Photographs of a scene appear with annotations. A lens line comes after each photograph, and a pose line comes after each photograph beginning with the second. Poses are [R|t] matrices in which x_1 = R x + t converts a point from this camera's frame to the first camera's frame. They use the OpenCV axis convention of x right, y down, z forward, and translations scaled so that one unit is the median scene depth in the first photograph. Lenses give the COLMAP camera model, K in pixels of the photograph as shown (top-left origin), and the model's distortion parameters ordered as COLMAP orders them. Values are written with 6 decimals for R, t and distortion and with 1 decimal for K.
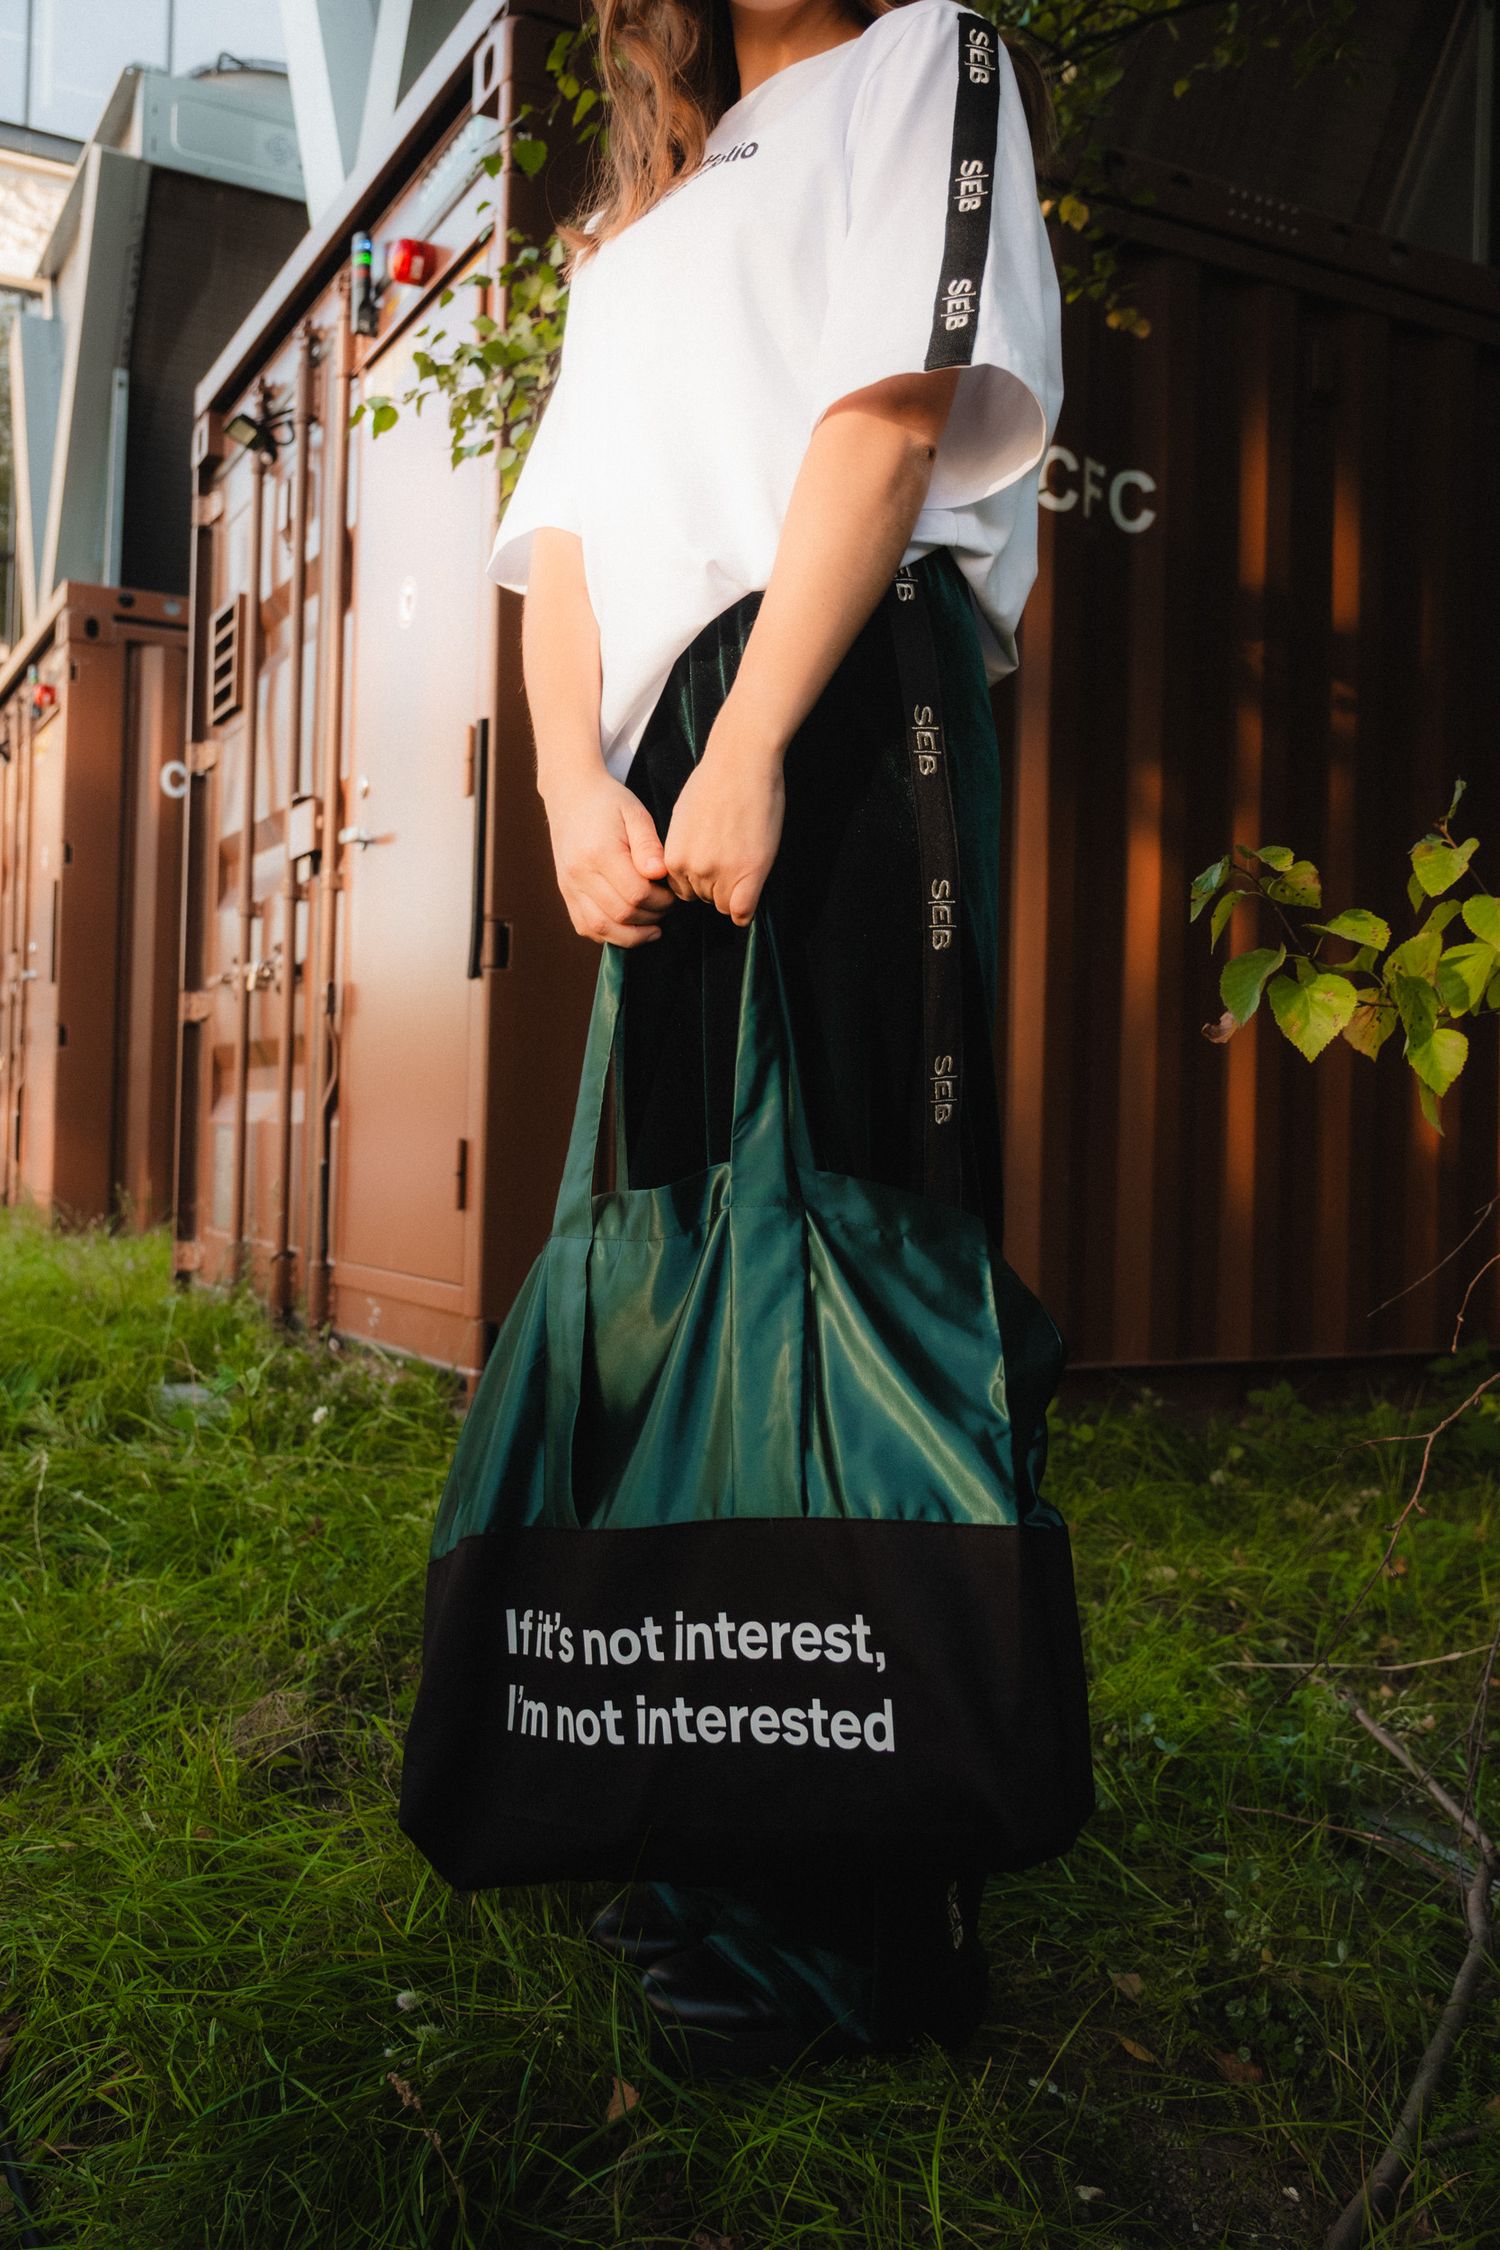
lens RADIAL K [[2279.0, 0, 703.0], [0, 2279.0, 1073.5], [0, 0, 1]] dist [-0.009589, -0.002439]
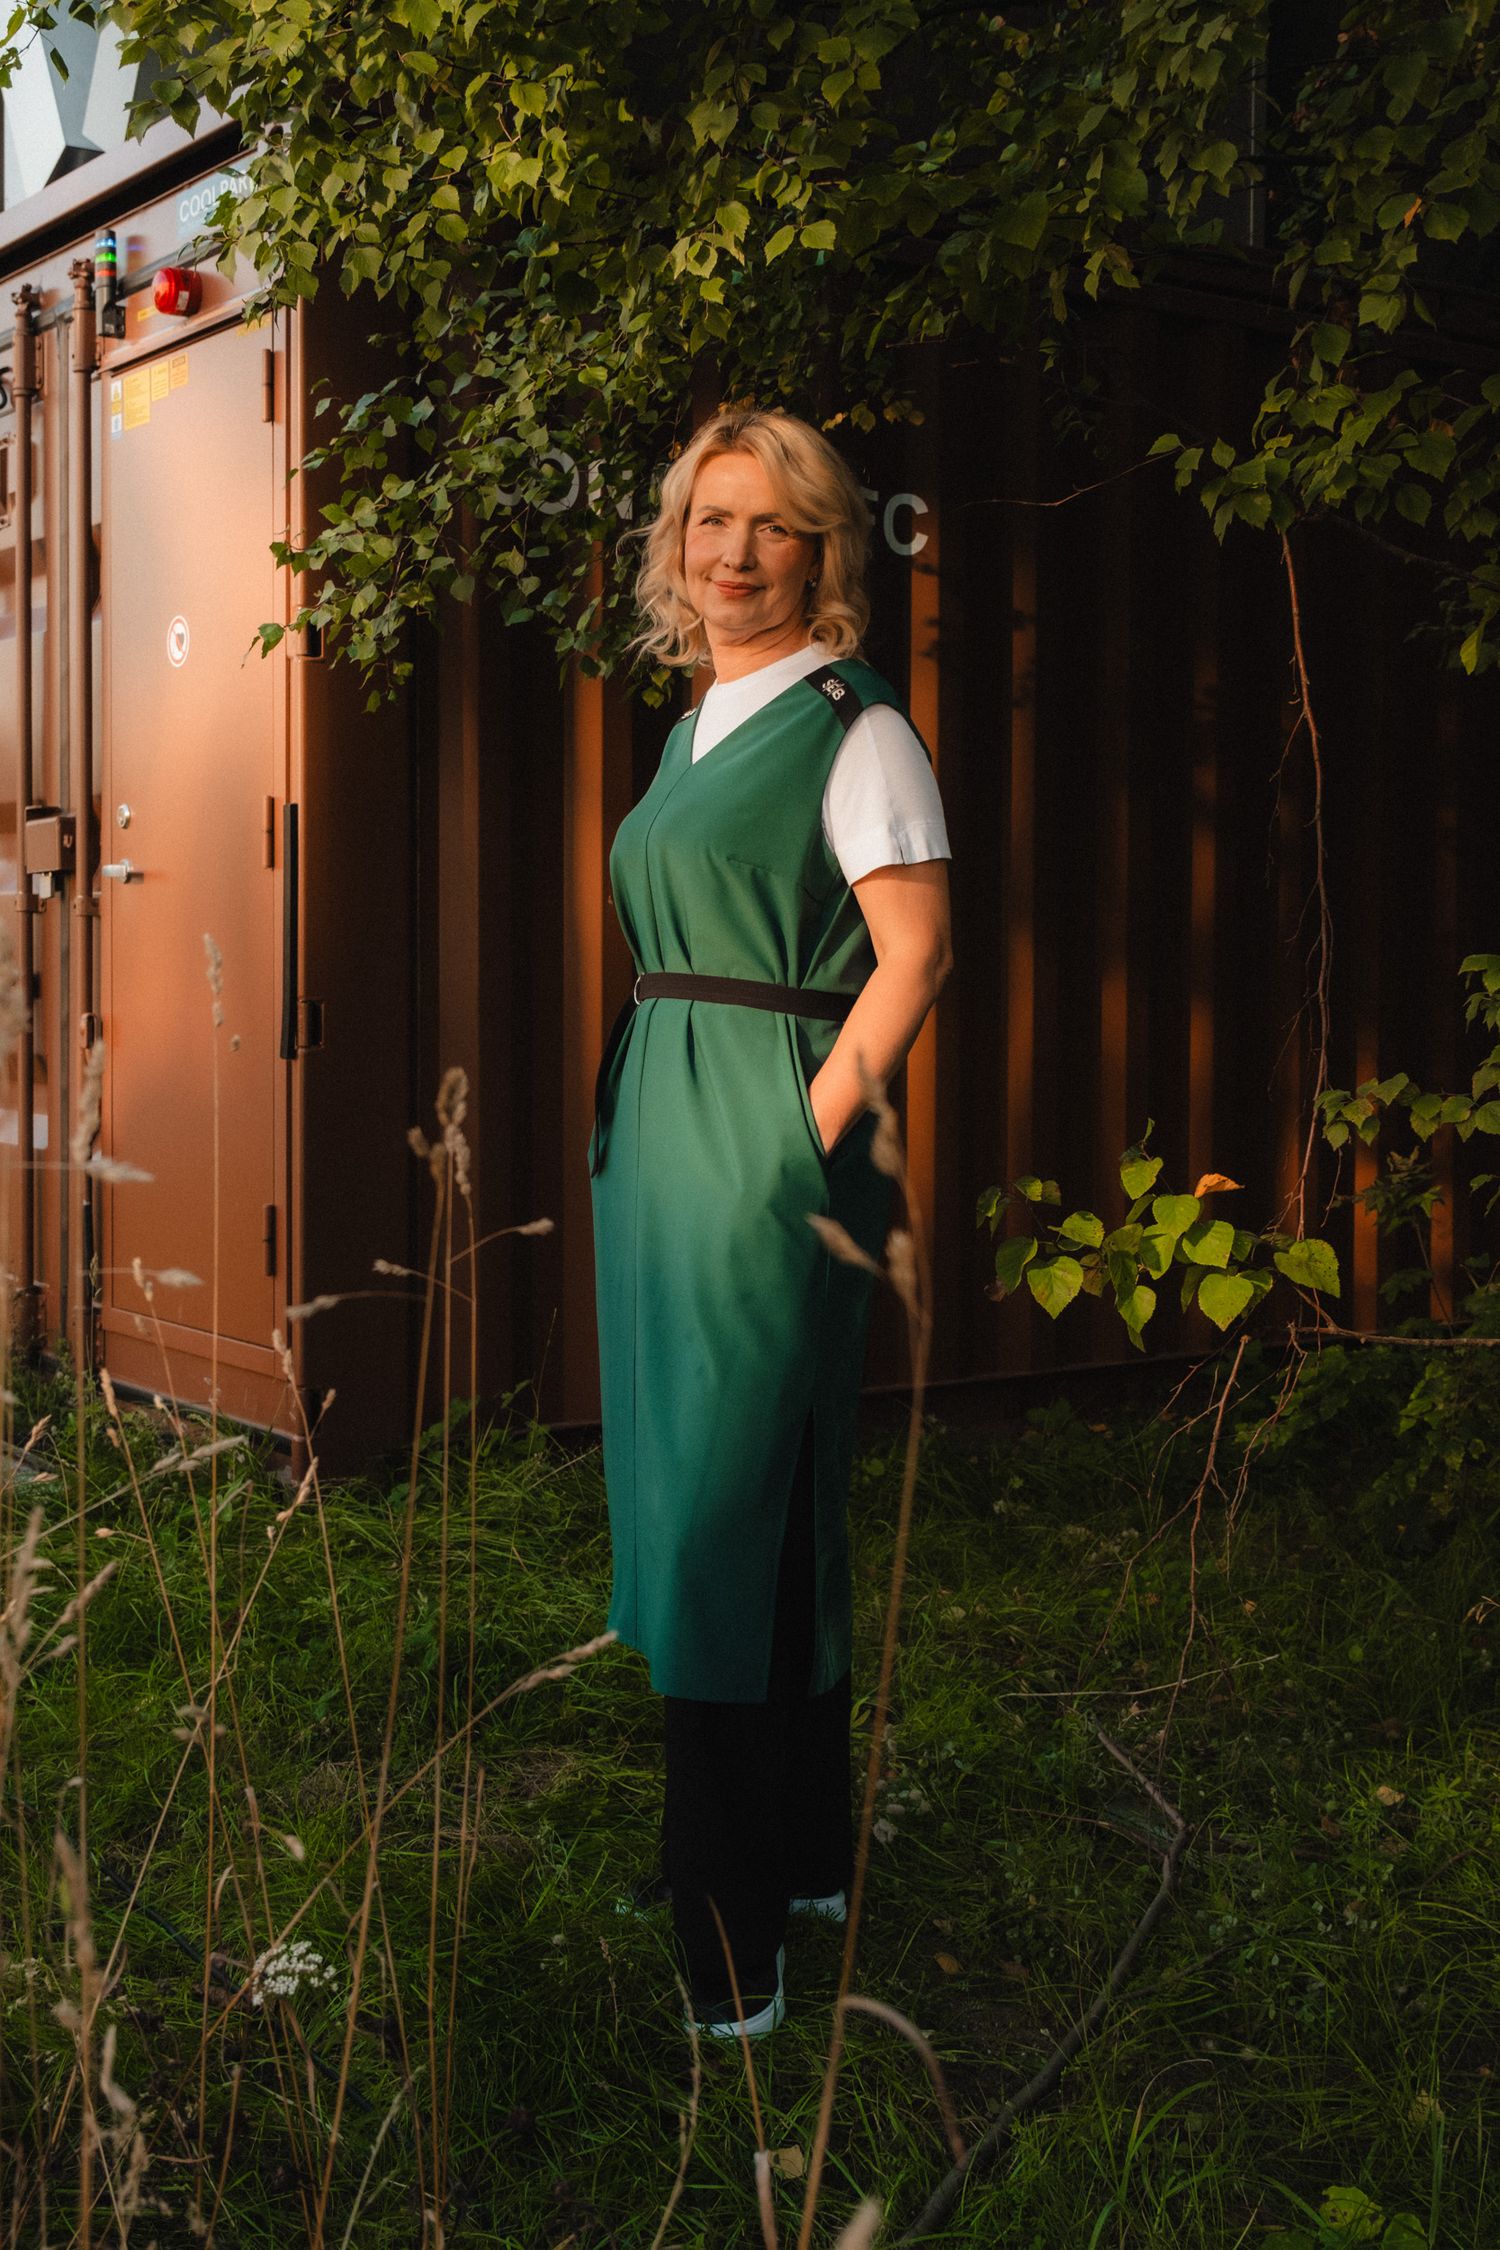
lens RADIAL K [[2627.4, 0, 750.0], [0, 2627.4, 1125.0], [0, 0, 1]] dist [-0.010198, -0.018975]
pose [[0.991610, -0.021918, 0.127398, -0.069673], [0.015894, 0.998715, 0.048113, -0.100199], [-0.128288, -0.045685, 0.990684, -0.317419]]
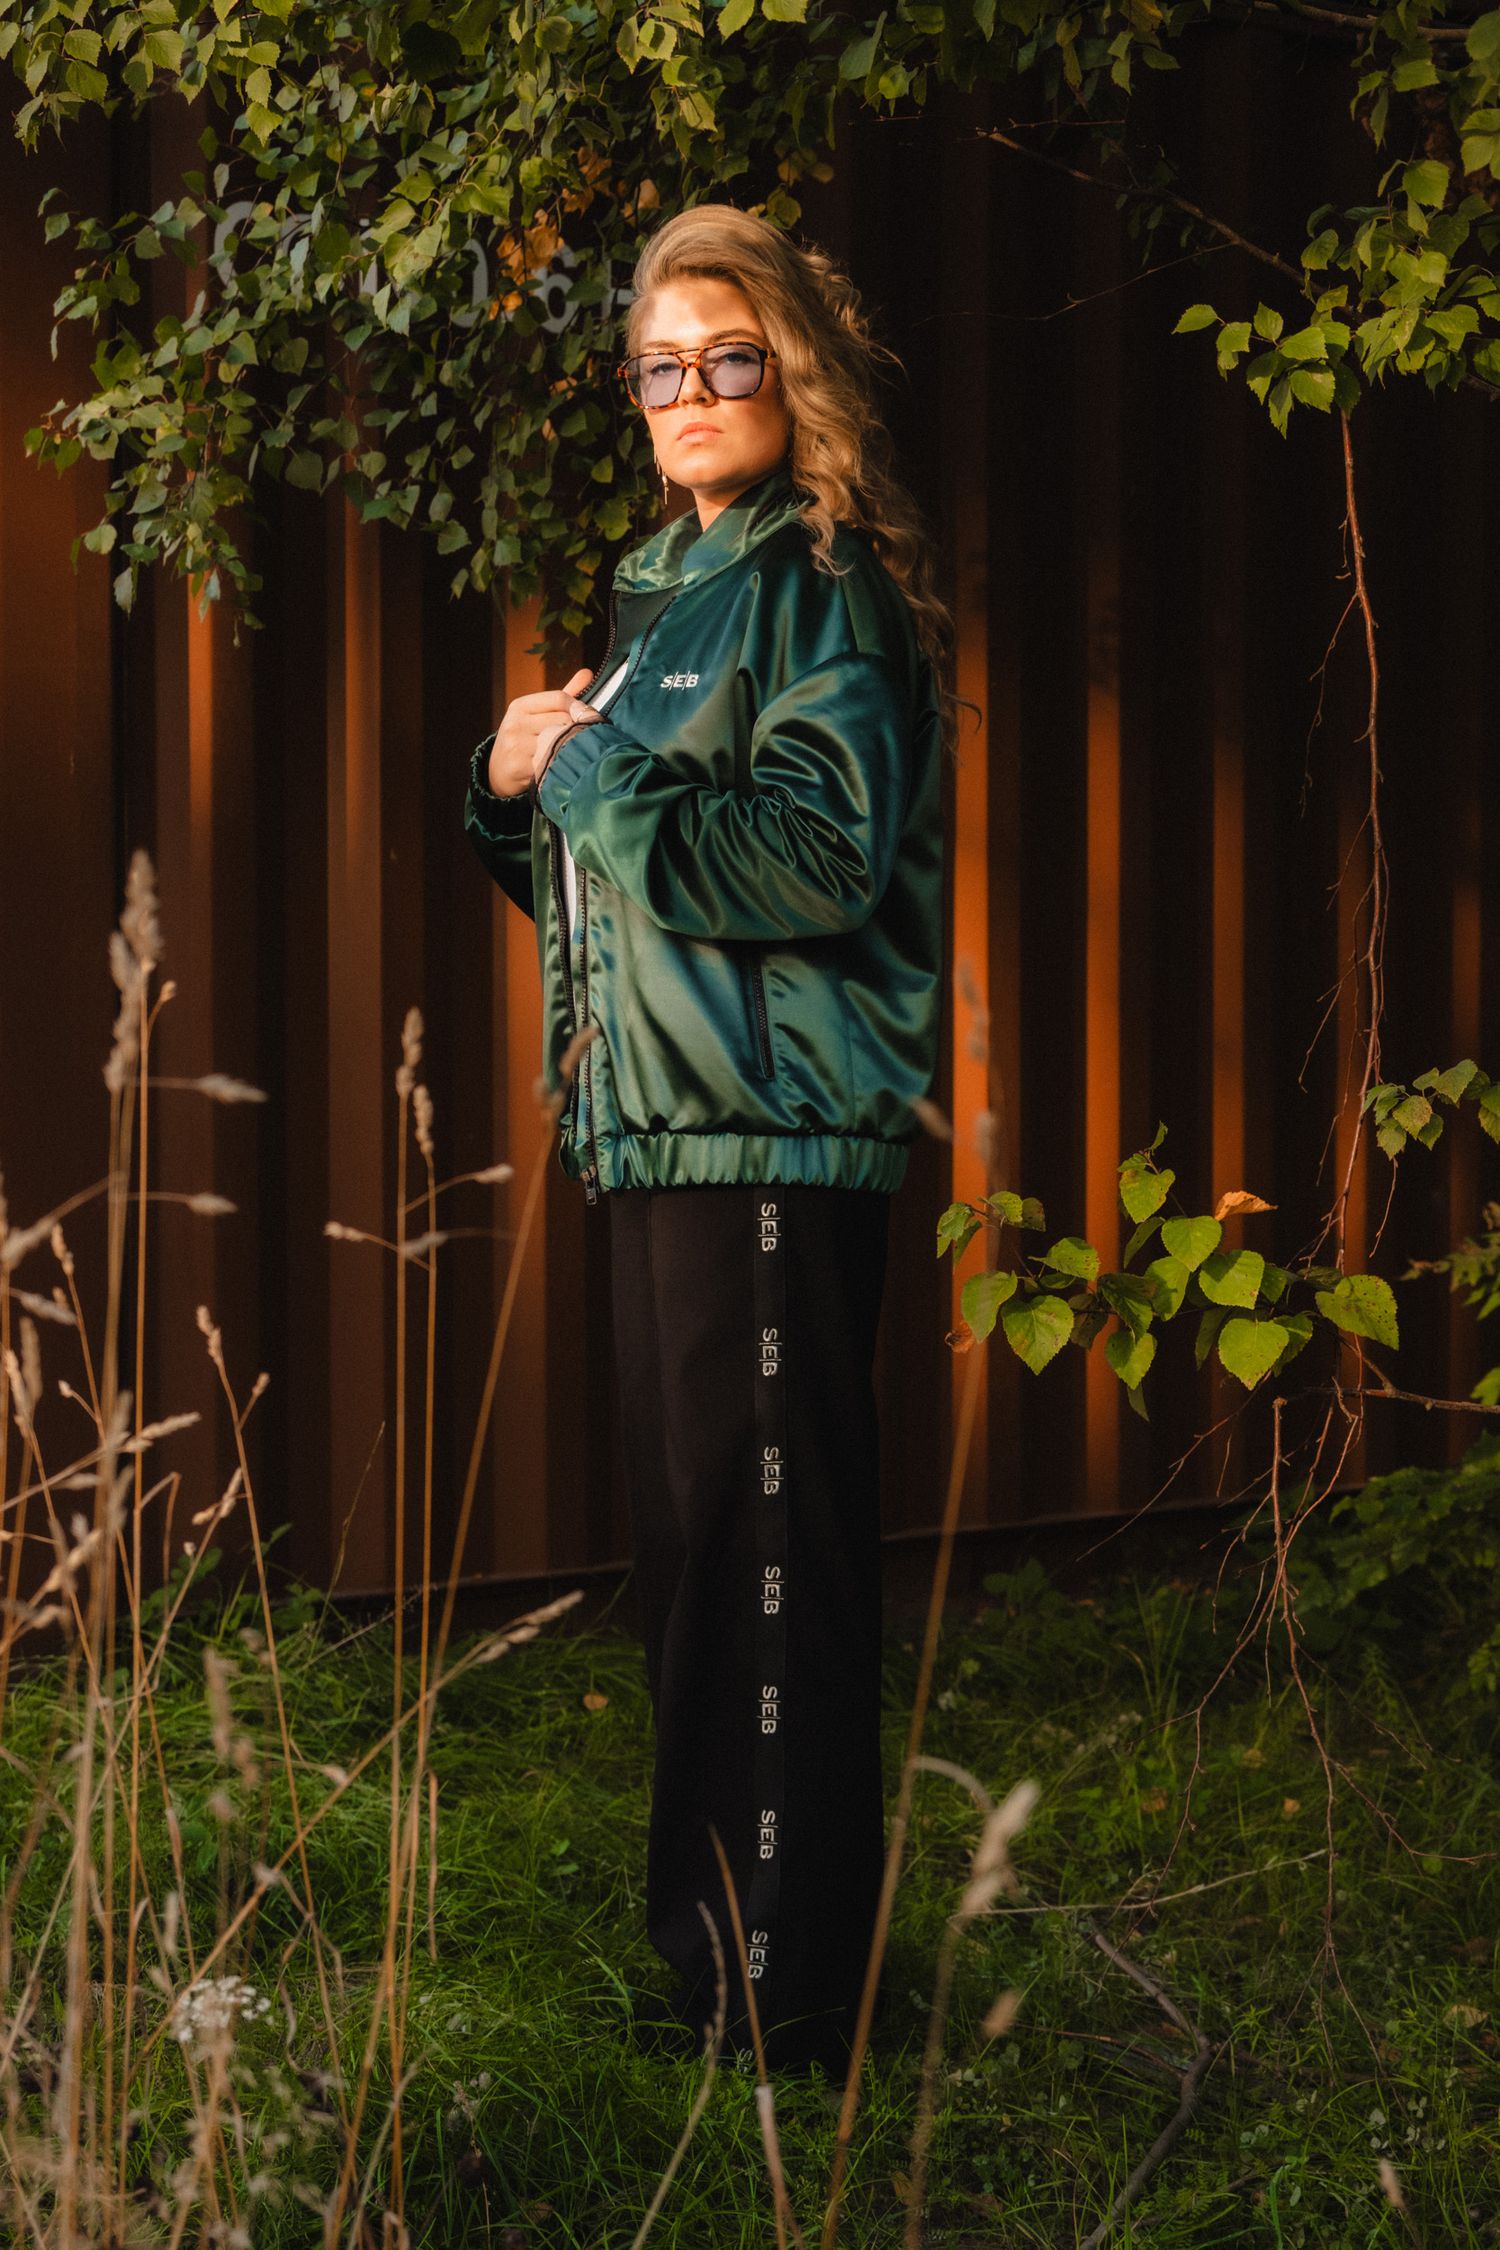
lens RADIAL K [[4014.0, 0, 560.2], [0, 4014.0, 1122.1], [0, 0, 1]] dist [-0.197127, 0.261175]
pose [[0.991306, -0.019556, 0.130112, -0.111643], [0.015520, 0.999369, 0.031964, -0.094106], [-0.130655, -0.029667, 0.990984, -0.464132]]
